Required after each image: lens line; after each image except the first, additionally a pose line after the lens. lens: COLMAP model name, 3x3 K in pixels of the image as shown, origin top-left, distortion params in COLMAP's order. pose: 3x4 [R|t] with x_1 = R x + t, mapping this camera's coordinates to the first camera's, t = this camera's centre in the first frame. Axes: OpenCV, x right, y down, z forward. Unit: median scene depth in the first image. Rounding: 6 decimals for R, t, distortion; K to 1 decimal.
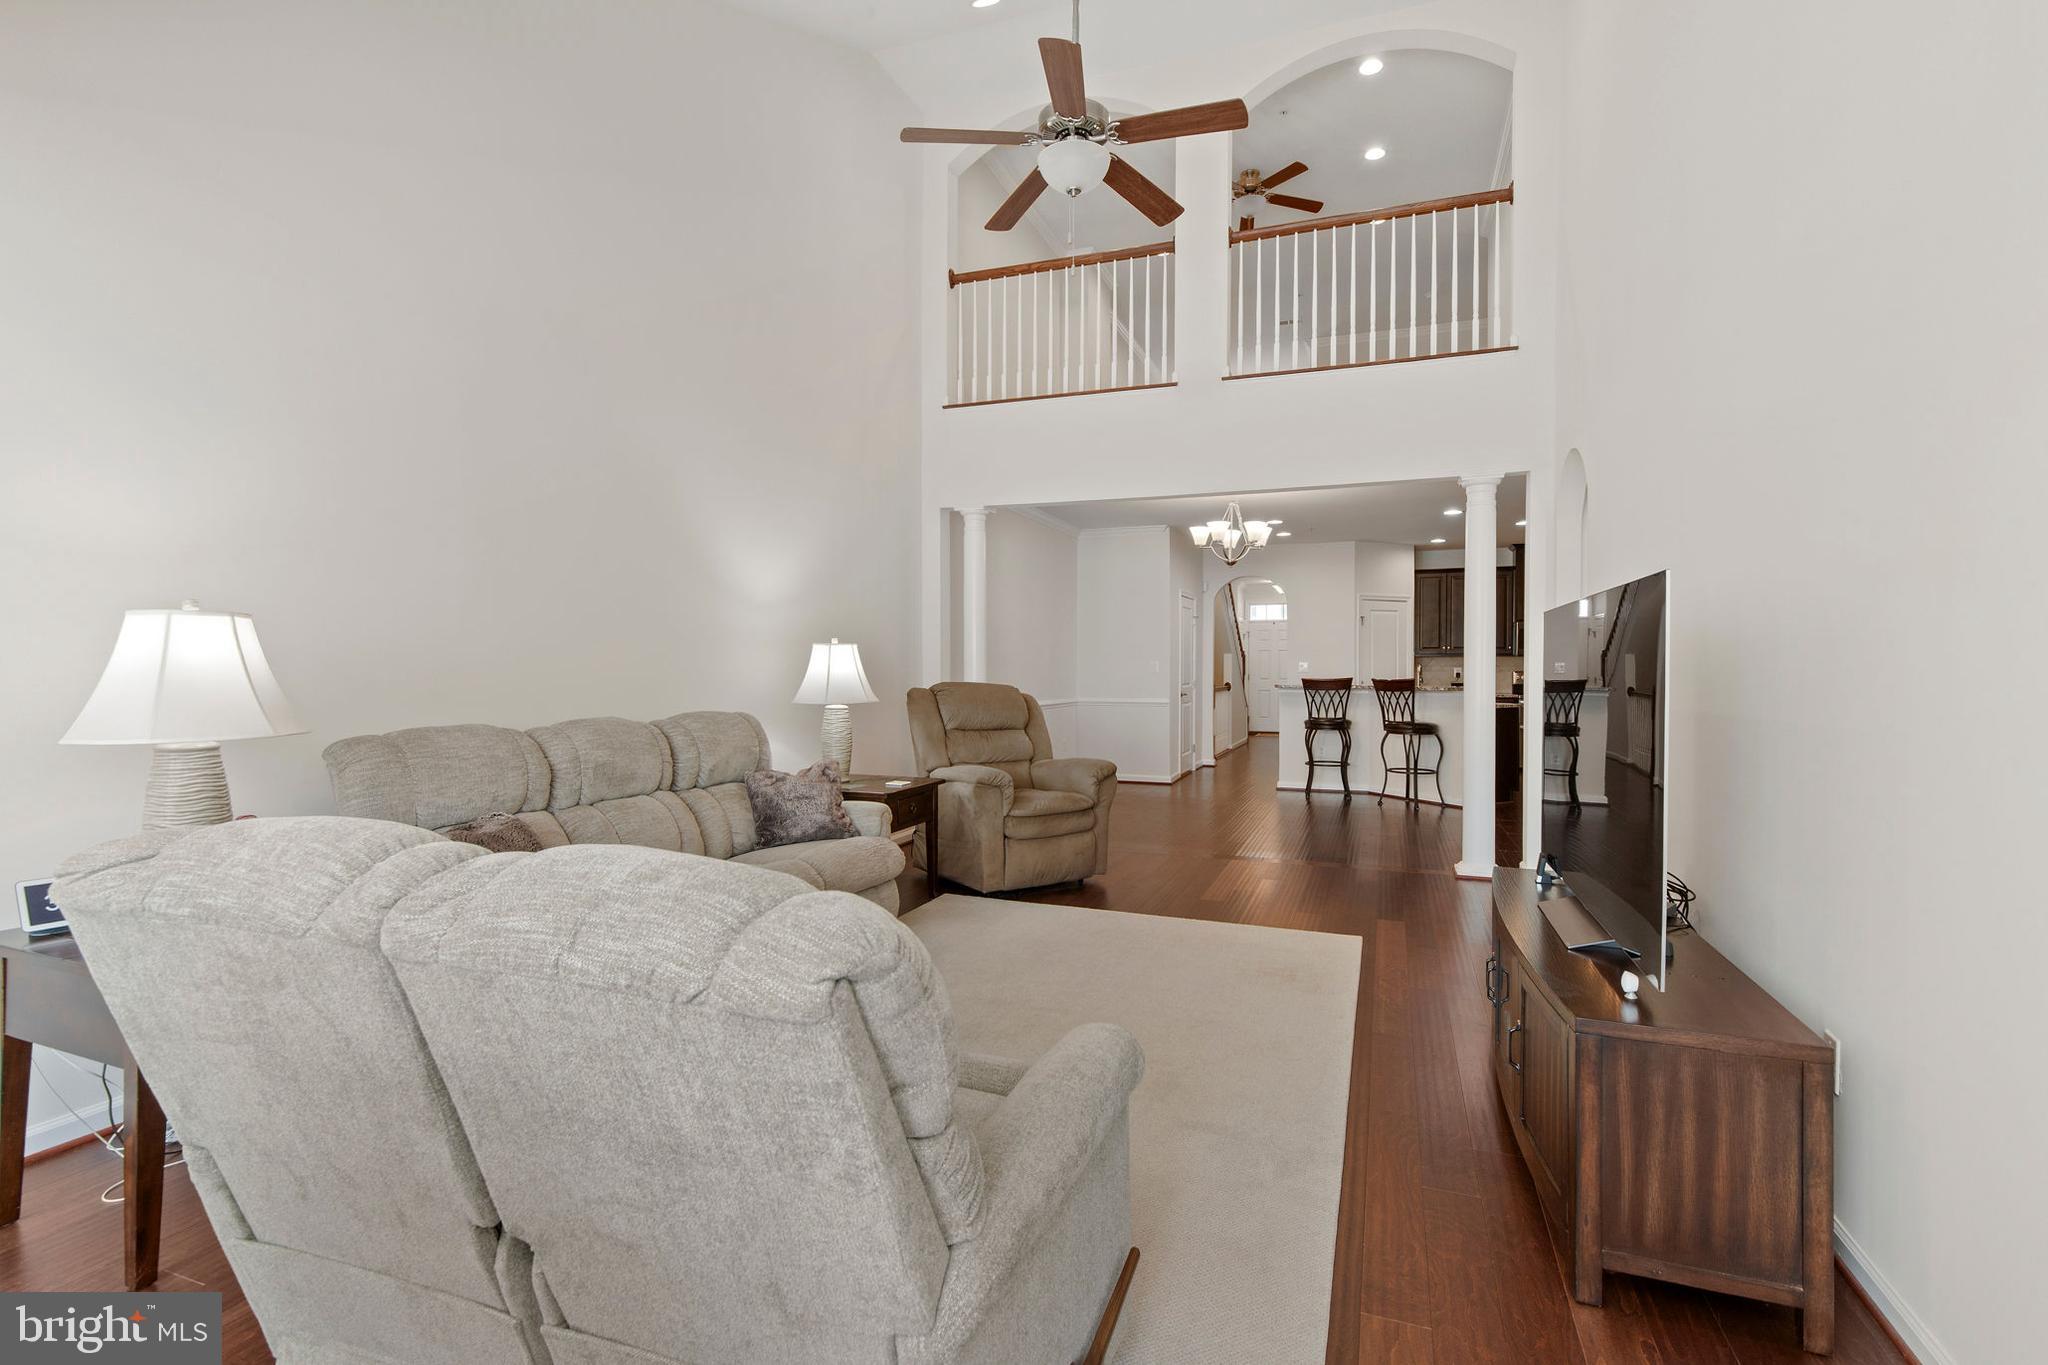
lens RADIAL K [[934.4, 0, 1034.3], [0, 934.4, 657.1], [0, 0, 1]] dist [0.011398, 0.000521]
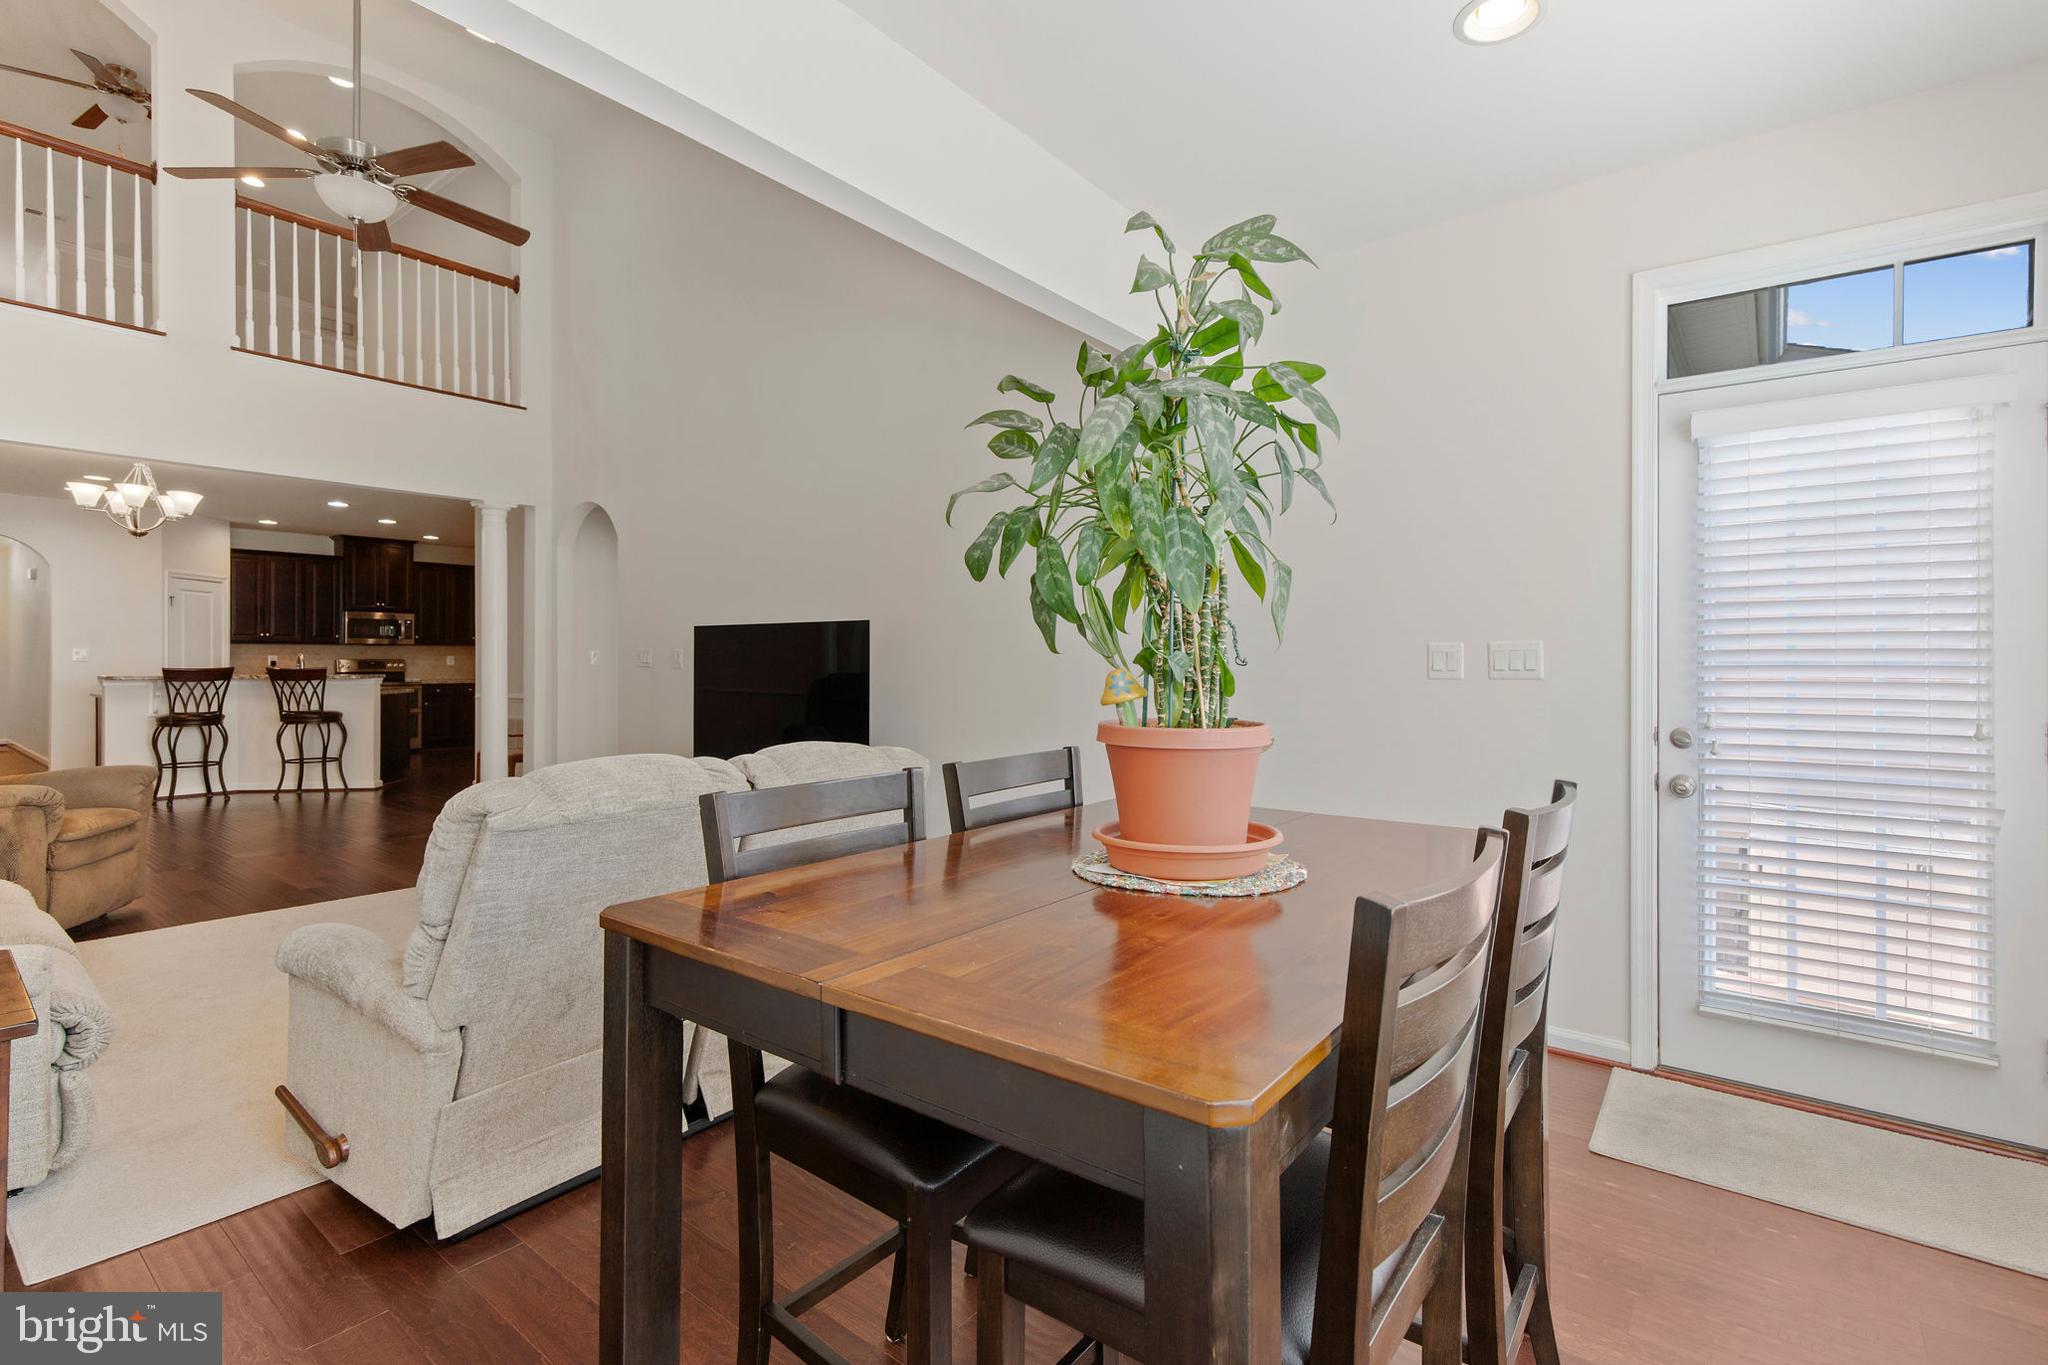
lens RADIAL K [[934.4, 0, 1034.3], [0, 934.4, 657.1], [0, 0, 1]] dist [0.011398, 0.000521]
pose [[0.305284, -0.000096, 0.952261, -0.296787], [-0.014385, 0.999885, 0.004712, -0.003197], [-0.952153, -0.015137, 0.305247, -0.027971]]
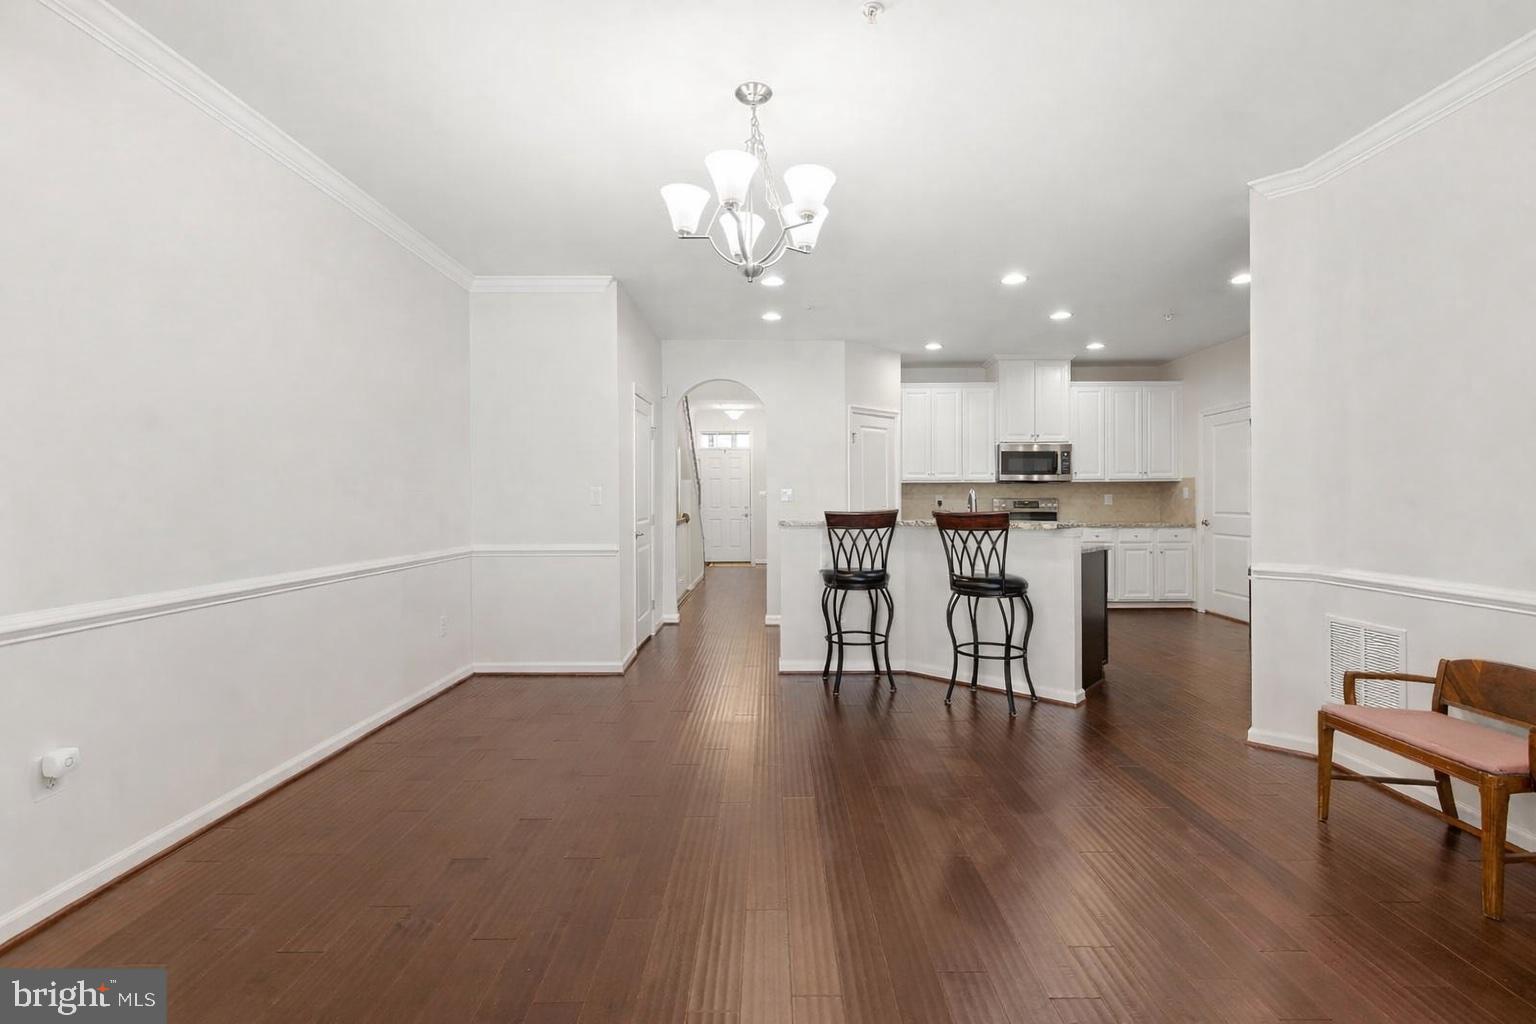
lens RADIAL K [[704.0, 0, 749.1], [0, 704.0, 492.8], [0, 0, 1]] dist [0.011032, -0.001097]
pose [[0.948732, -0.008364, 0.315972, 0.083274], [0.006764, 0.999958, 0.006160, 0.006595], [-0.316011, -0.003707, 0.948748, 0.557358]]
